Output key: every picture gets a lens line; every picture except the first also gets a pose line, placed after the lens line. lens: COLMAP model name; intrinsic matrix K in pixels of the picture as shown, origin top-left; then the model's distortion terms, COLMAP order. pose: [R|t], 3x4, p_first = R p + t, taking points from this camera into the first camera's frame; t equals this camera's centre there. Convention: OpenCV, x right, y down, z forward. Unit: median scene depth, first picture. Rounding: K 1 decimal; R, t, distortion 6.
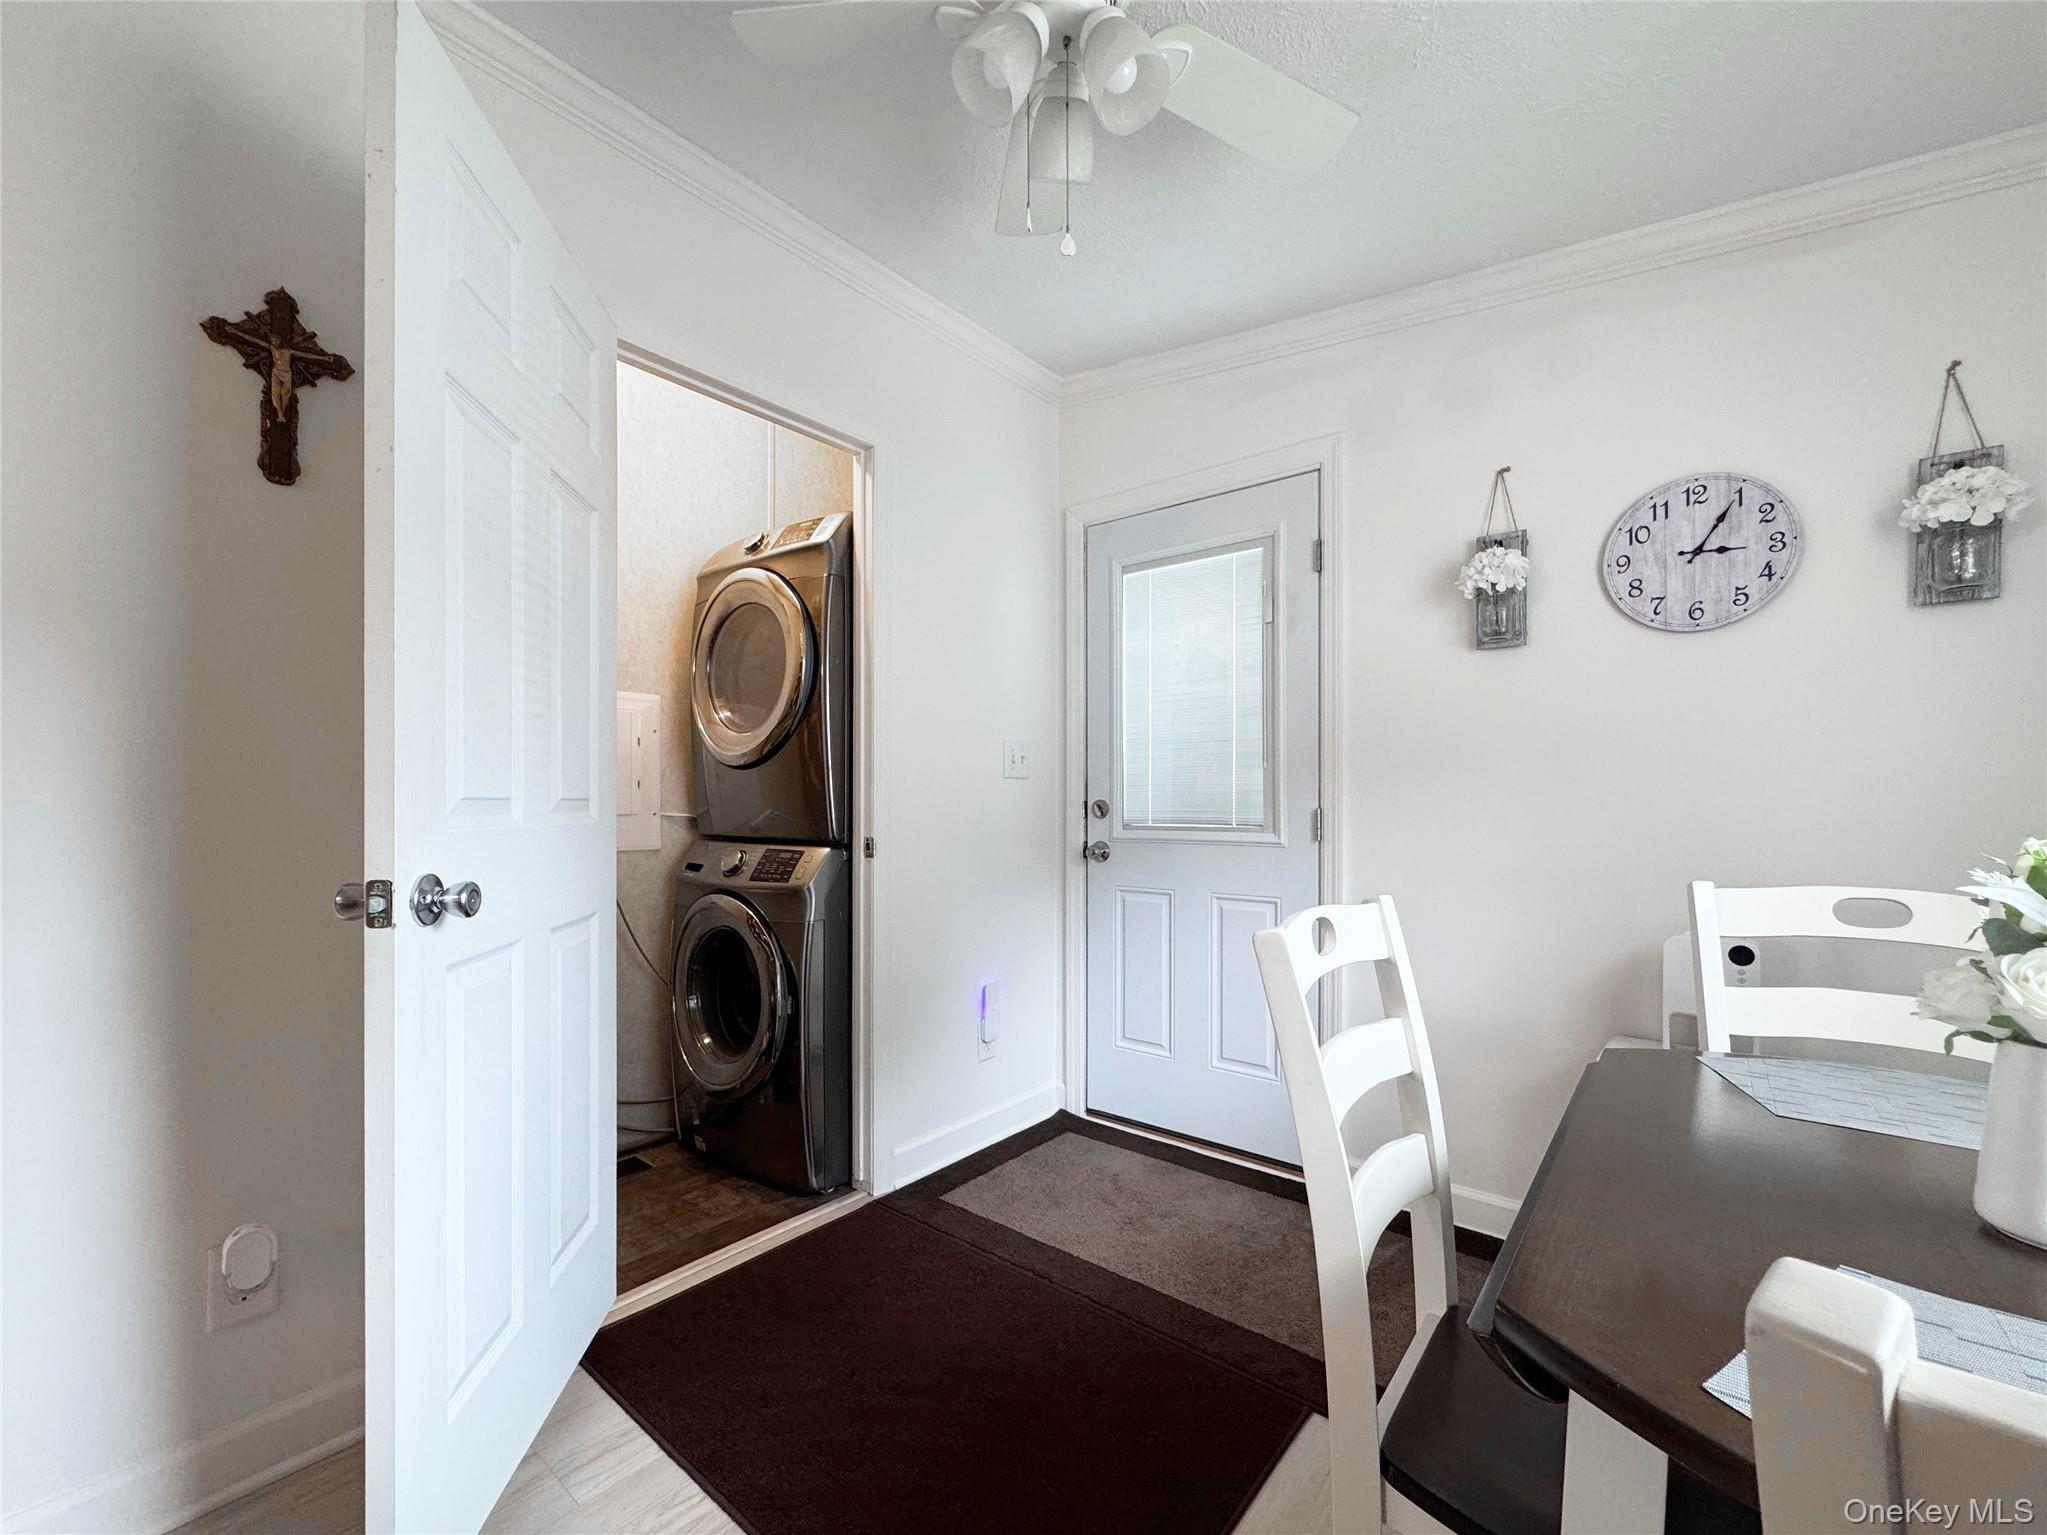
lens RADIAL K [[835.4, 0, 1030.8], [0, 835.4, 798.6], [0, 0, 1]] dist [-0.002837, 0.000223]
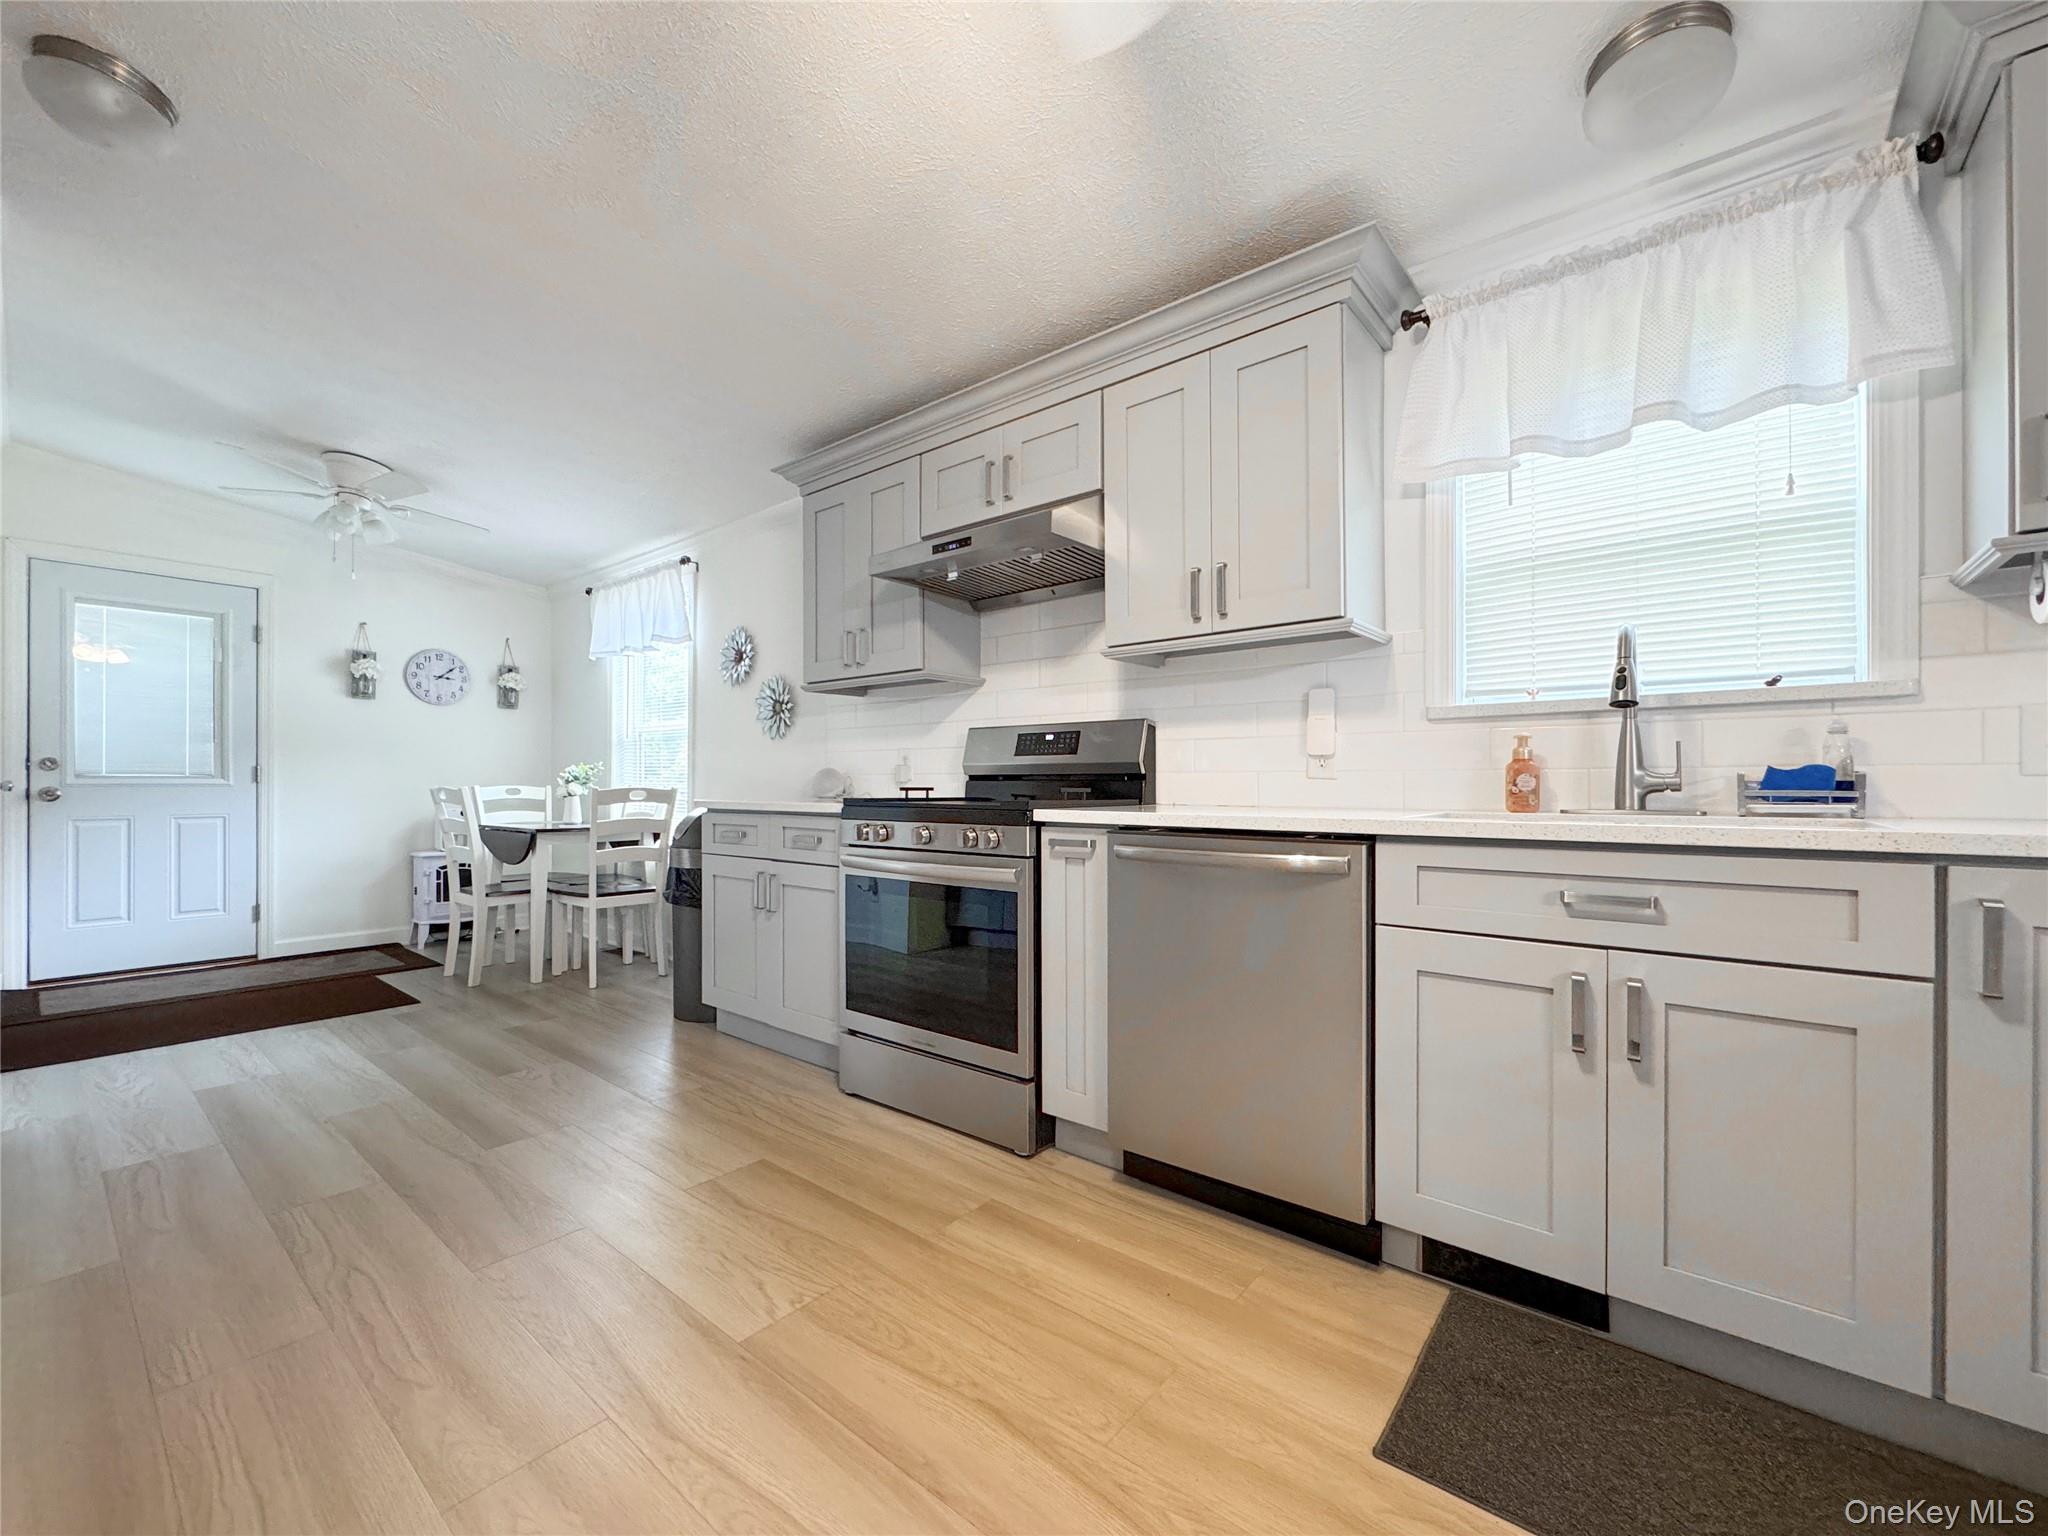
lens RADIAL K [[835.8, 0, 1024.1], [0, 835.8, 784.4], [0, 0, 1]] dist [-0.002837, 0.000223]
pose [[0.003689, -0.002931, 0.999989, -1.550391], [-0.007789, 0.999965, 0.002960, 0.035240], [-0.999963, -0.007799, 0.003666, -0.764638]]
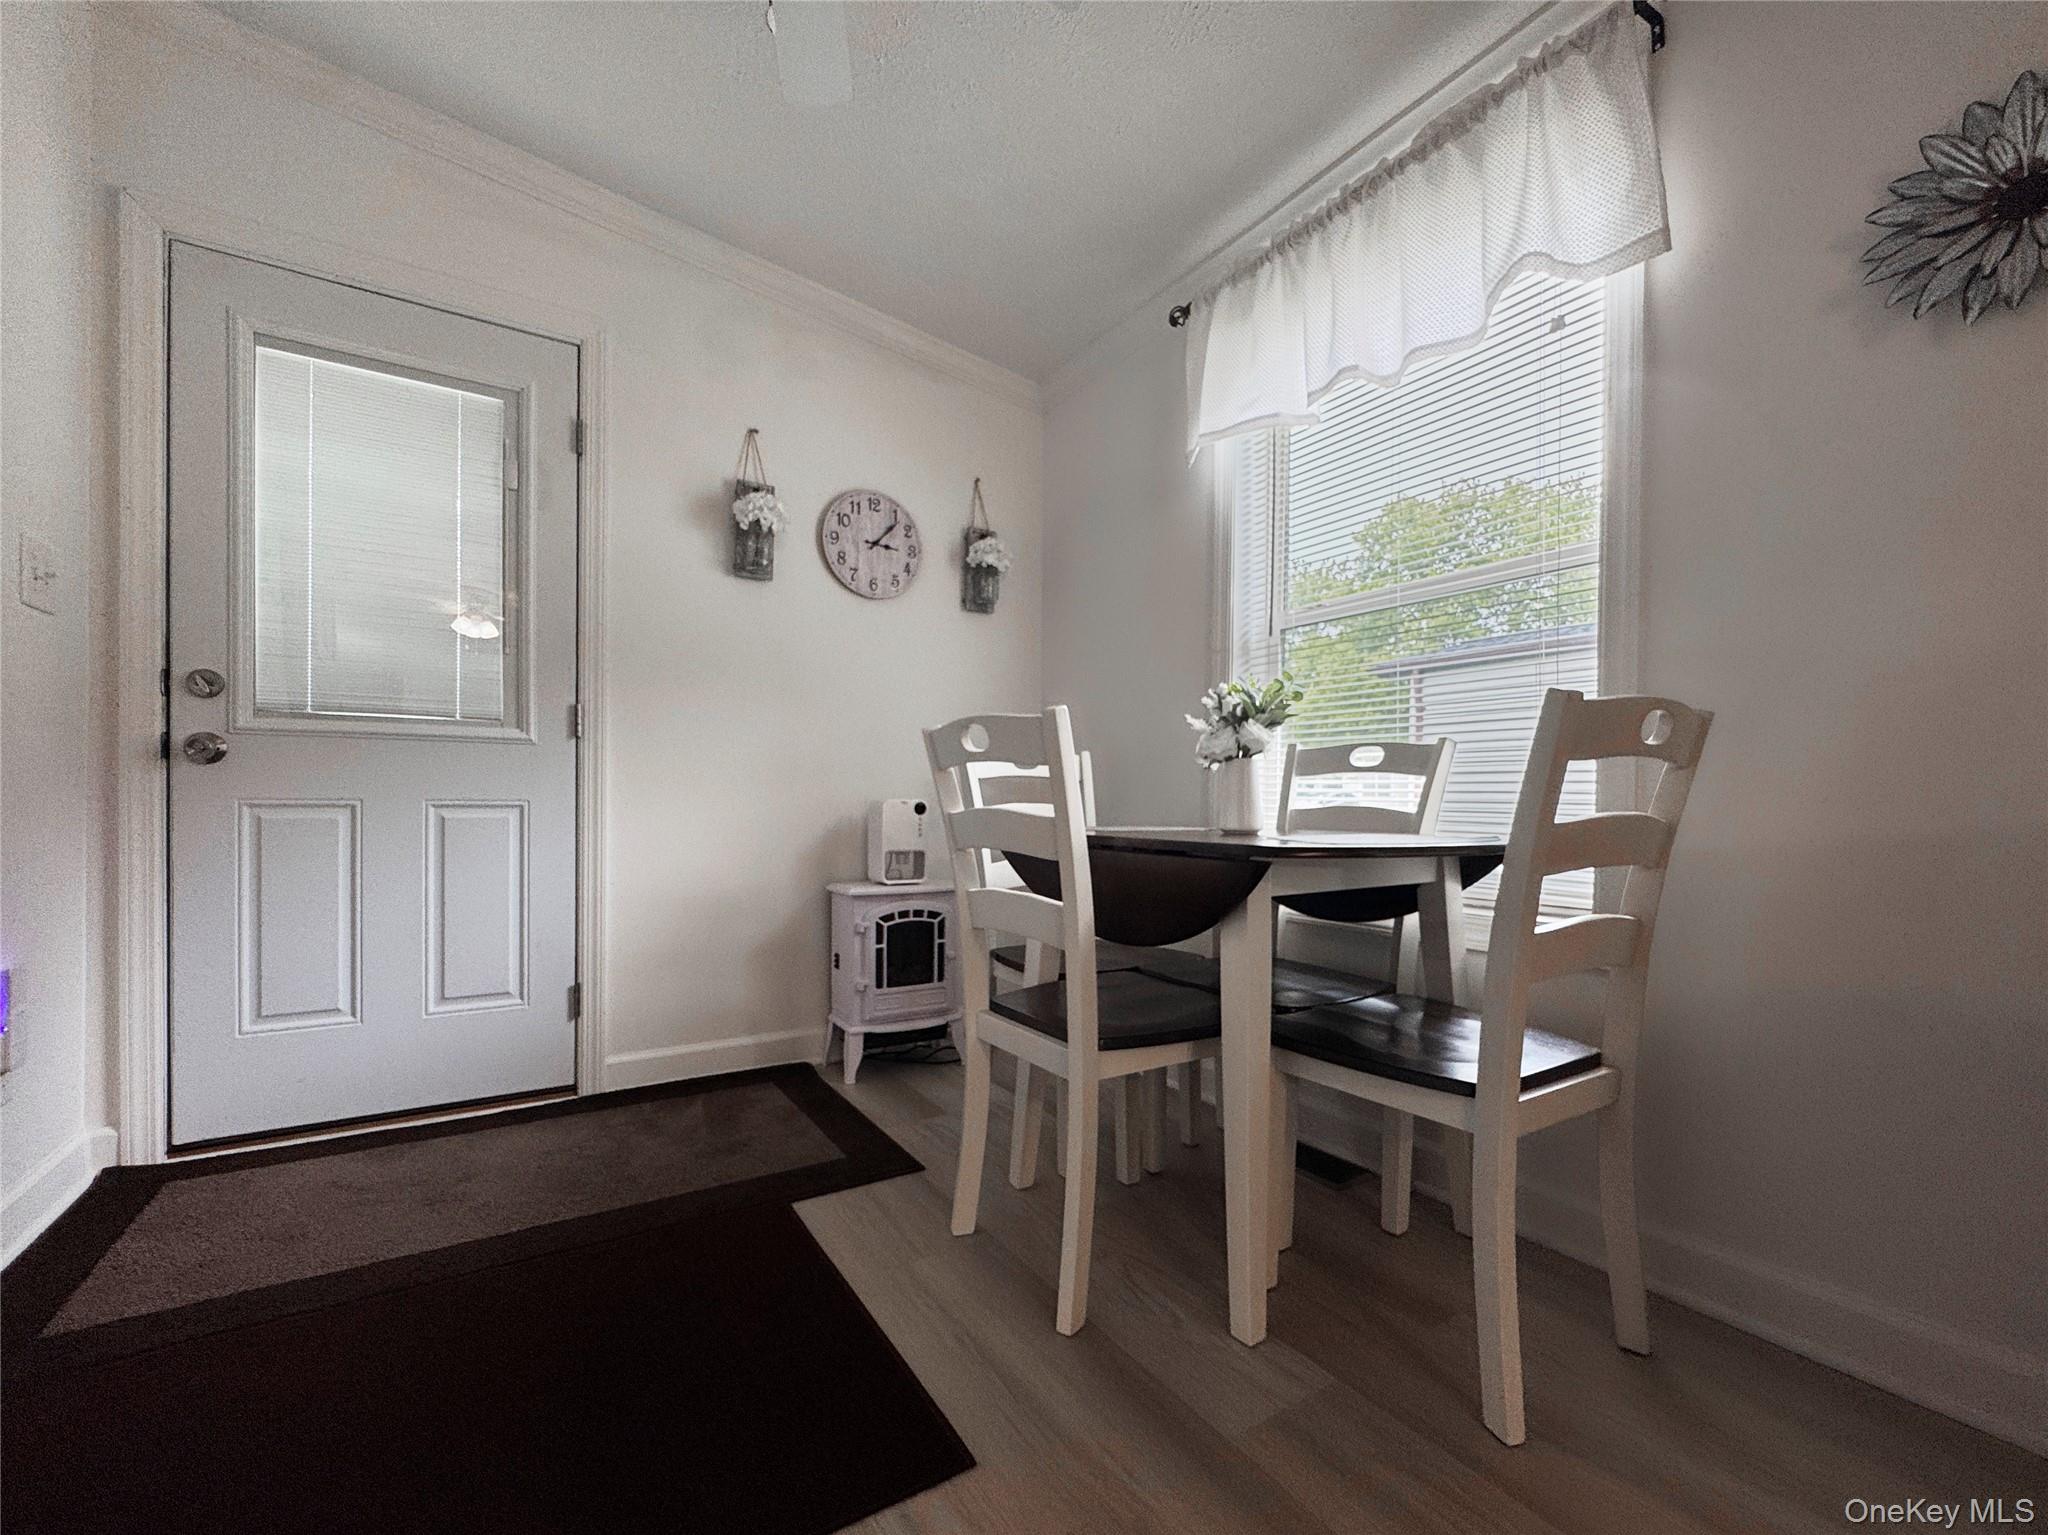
lens RADIAL K [[835.8, 0, 1006.7], [0, 835.8, 806.0], [0, 0, 1]] dist [-0.002837, 0.000223]
pose [[0.330938, -0.004078, 0.943644, -0.386790], [-0.011573, 0.999898, 0.008380, 0.113394], [-0.943582, -0.013694, 0.330857, 0.218587]]
